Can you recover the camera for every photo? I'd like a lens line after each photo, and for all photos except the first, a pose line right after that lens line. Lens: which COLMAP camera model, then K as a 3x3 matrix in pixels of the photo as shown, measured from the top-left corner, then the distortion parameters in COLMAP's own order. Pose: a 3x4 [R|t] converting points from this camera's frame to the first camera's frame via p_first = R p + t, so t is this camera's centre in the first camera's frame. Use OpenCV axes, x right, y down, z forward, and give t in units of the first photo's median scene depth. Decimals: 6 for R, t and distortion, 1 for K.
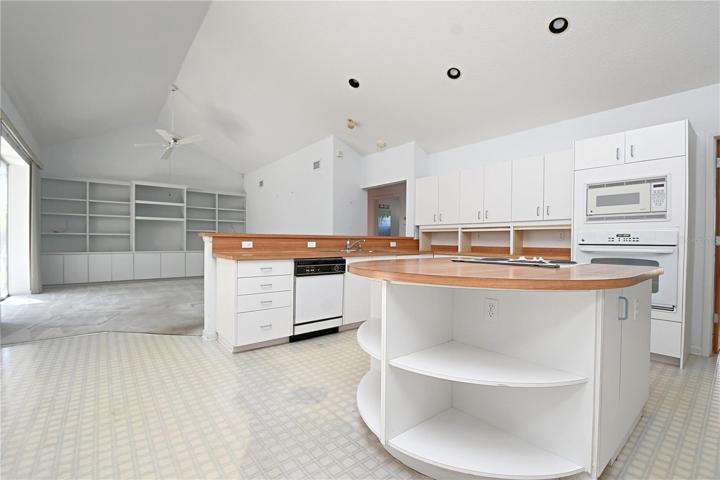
lens RADIAL K [[314.2, 0, 362.5], [0, 314.2, 244.0], [0, 0, 1]] dist [0.013228, -0.023552]
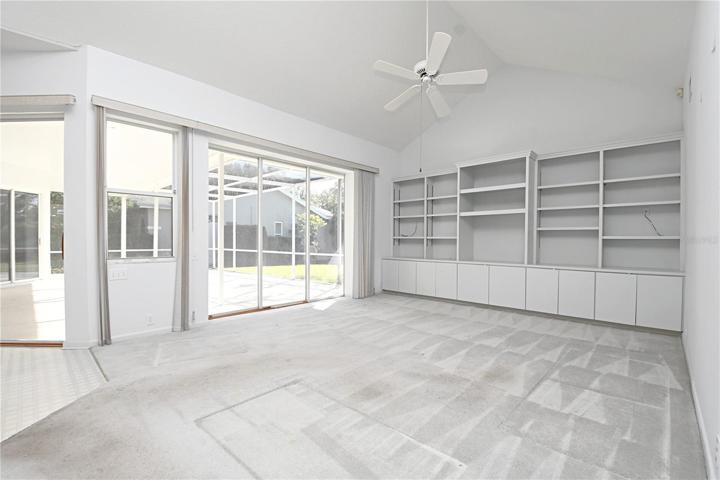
lens RADIAL K [[319.2, 0, 361.7], [0, 319.2, 244.1], [0, 0, 1]] dist [0.013000, -0.023990]
pose [[0.128138, 0.005350, -0.991742, -0.062127], [-0.014673, 0.999886, 0.003498, -0.031219], [0.991648, 0.014104, 0.128202, 1.453902]]
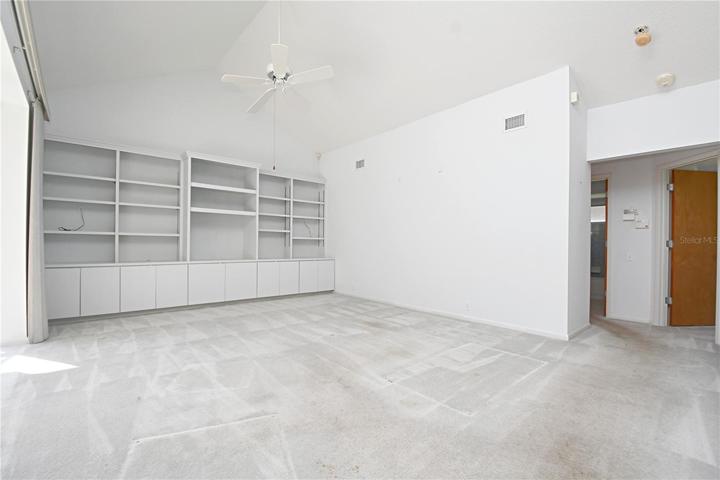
lens RADIAL K [[319.2, 0, 361.7], [0, 319.2, 244.1], [0, 0, 1]] dist [0.013000, -0.023990]
pose [[0.999453, 0.002771, 0.032952, -0.833987], [-0.002430, 0.999943, -0.010387, -0.012629], [-0.032979, 0.010301, 0.999403, 0.706808]]
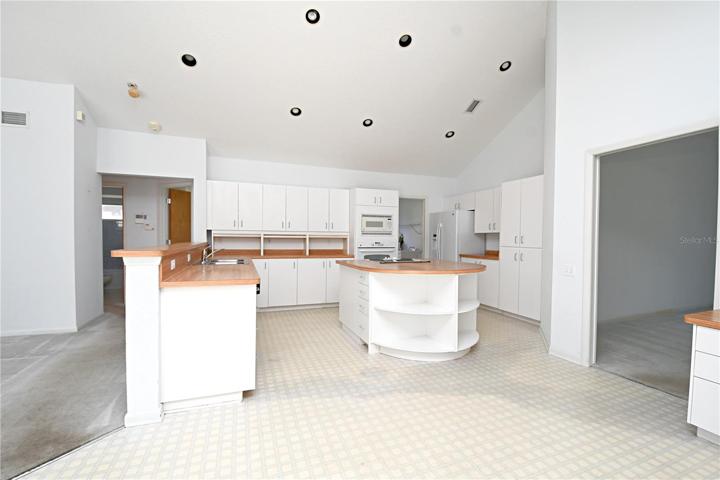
lens RADIAL K [[314.2, 0, 362.5], [0, 314.2, 244.0], [0, 0, 1]] dist [0.013228, -0.023552]
pose [[0.319131, -0.024733, 0.947388, -0.867354], [0.002460, 0.999678, 0.025269, -0.057452], [-0.947707, -0.005734, 0.319089, 0.379899]]
